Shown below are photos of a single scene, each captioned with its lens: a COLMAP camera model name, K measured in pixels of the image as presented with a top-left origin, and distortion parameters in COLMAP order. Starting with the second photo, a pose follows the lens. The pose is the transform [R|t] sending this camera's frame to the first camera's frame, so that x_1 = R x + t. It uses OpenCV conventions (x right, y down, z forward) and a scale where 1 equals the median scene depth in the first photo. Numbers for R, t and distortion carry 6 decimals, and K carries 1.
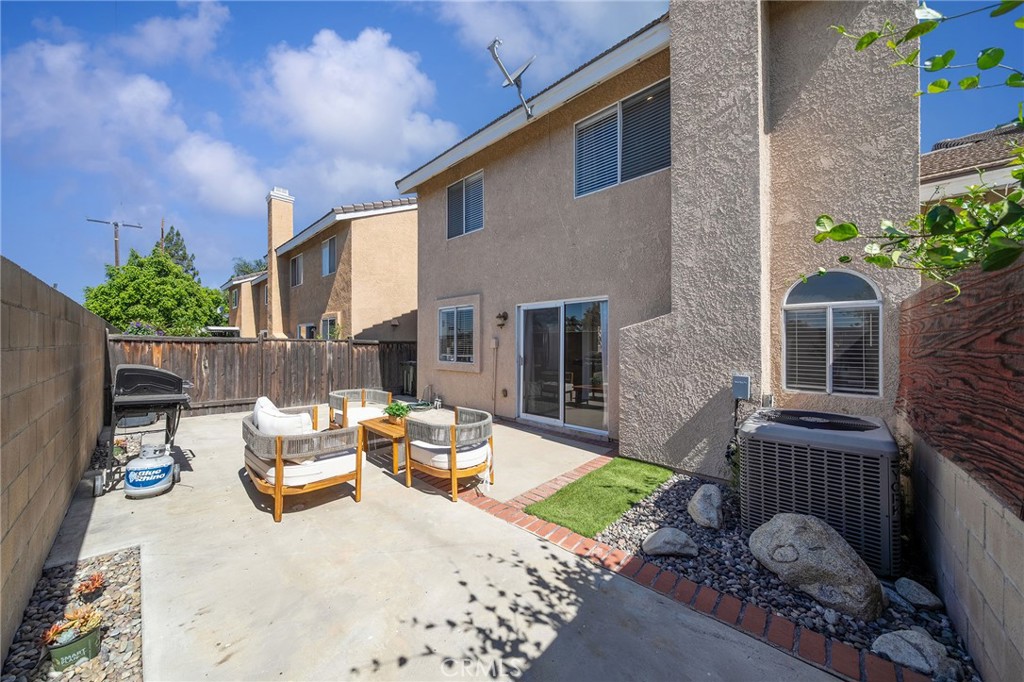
lens RADIAL K [[350.4, 0, 512.0], [0, 350.4, 341.0], [0, 0, 1]] dist [-0.000187, -0.000049]
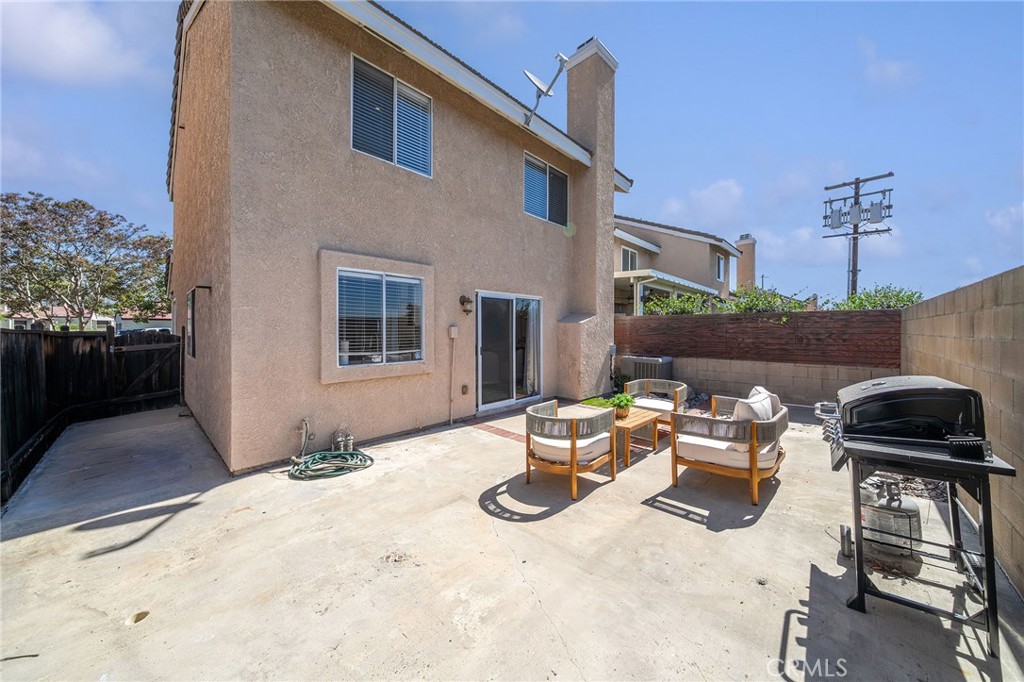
lens RADIAL K [[346.6, 0, 509.4], [0, 346.6, 329.1], [0, 0, 1]] dist [0.000223, 0.000021]
pose [[0.013426, -0.000488, 0.999910, -0.913711], [-0.005597, 0.999984, 0.000563, -0.001896], [-0.999894, -0.005604, 0.013423, 0.919796]]
